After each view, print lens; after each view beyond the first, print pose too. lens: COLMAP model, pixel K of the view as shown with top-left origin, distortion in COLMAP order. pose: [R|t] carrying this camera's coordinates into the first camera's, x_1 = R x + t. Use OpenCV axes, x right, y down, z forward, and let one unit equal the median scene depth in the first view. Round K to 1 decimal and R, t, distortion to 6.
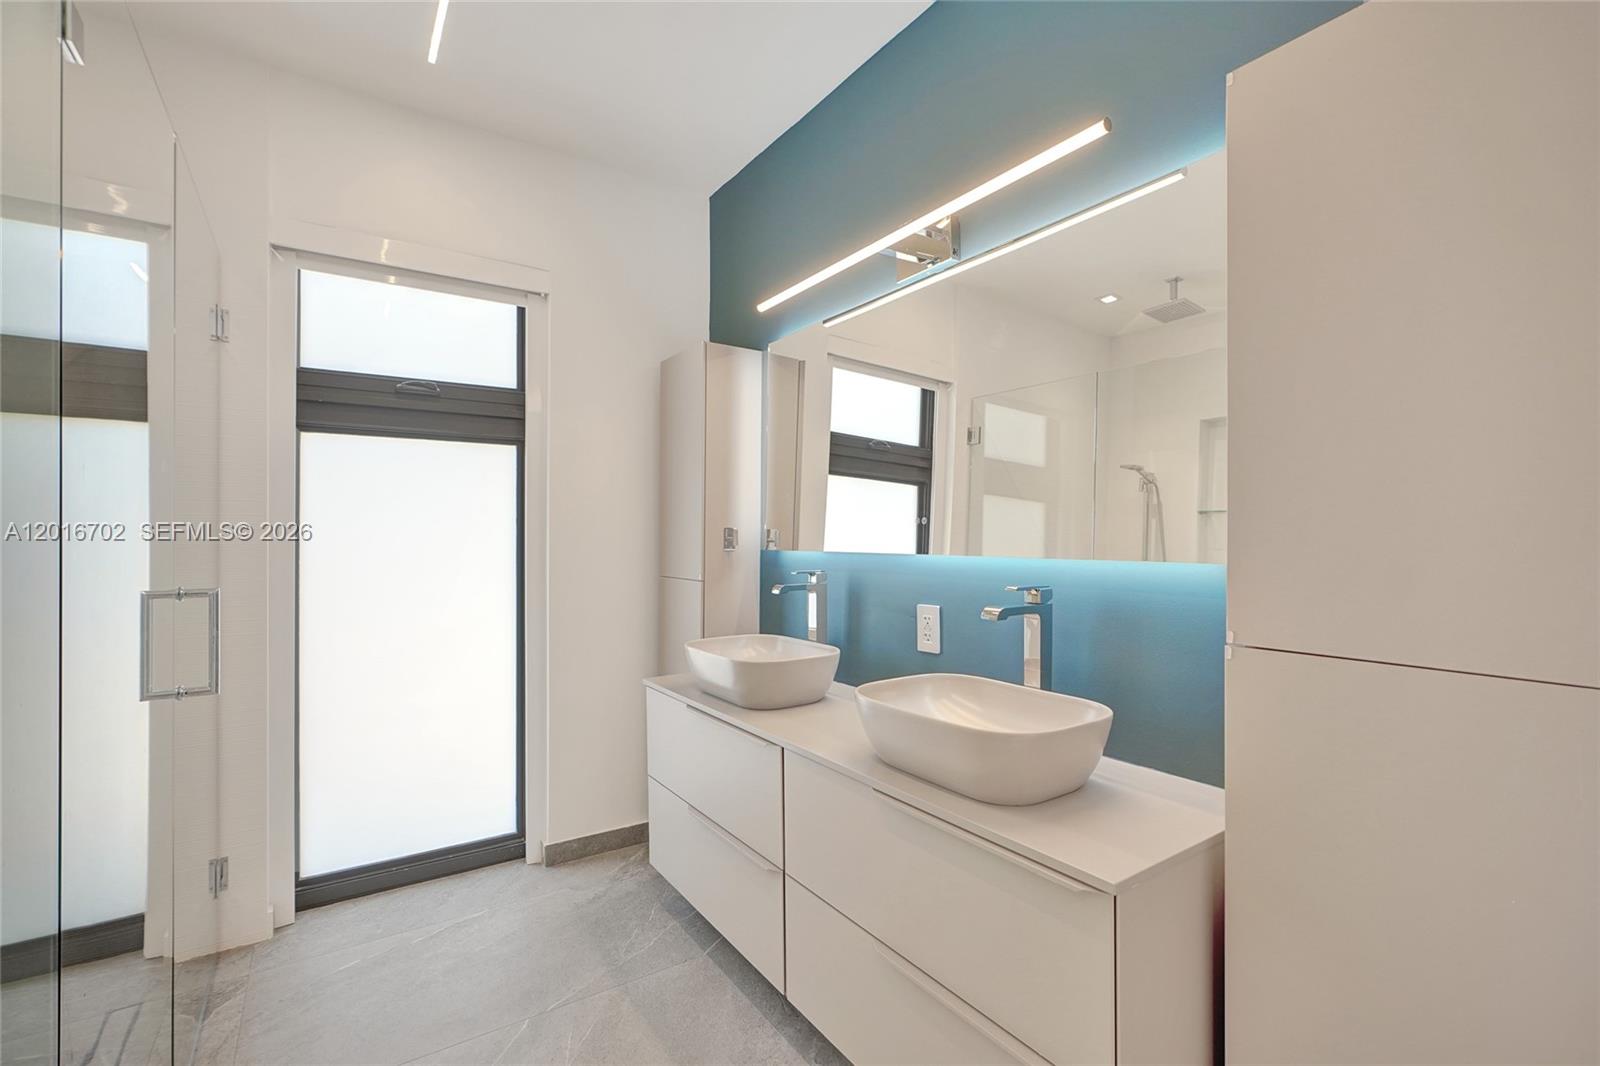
lens RADIAL K [[708.4, 0, 801.8], [0, 708.4, 534.6], [0, 0, 1]] dist [-0.011058, 0.000017]
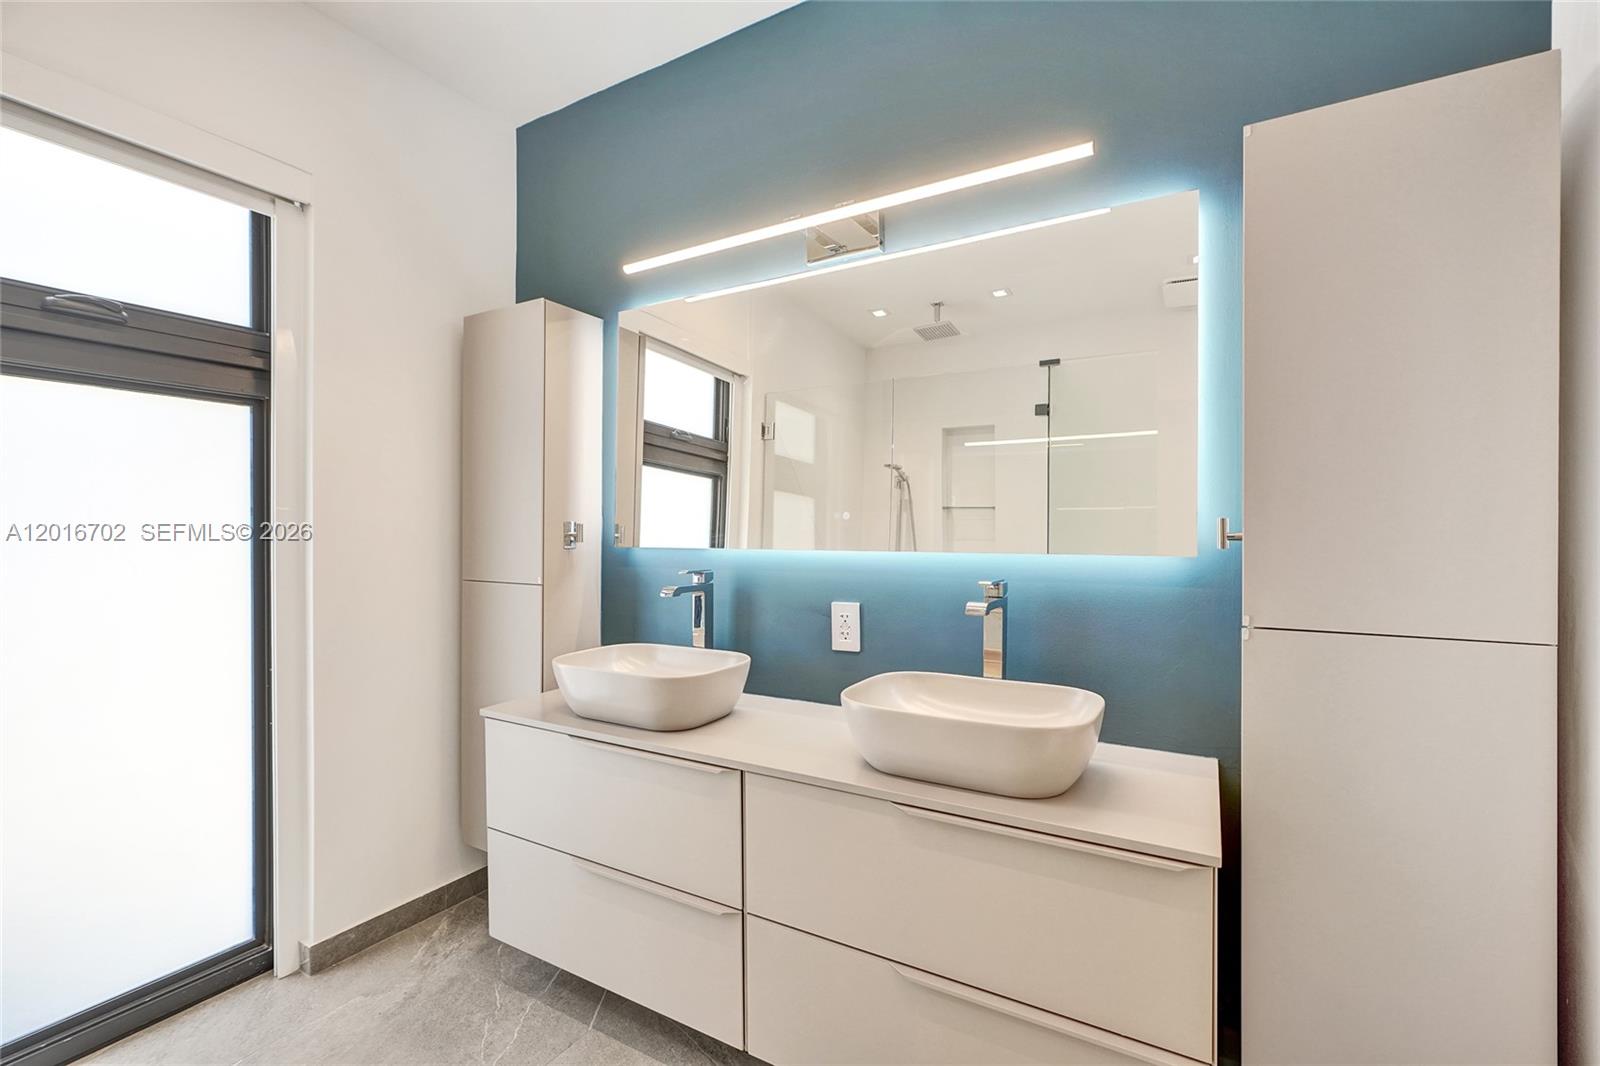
lens RADIAL K [[694.6, 0, 800.0], [0, 694.6, 533.0], [0, 0, 1]] dist [-0.009636, 0.000669]
pose [[0.899452, -0.002762, 0.437011, -0.209025], [-0.000802, 0.999968, 0.007970, -0.002234], [-0.437019, -0.007519, 0.899421, 0.119797]]
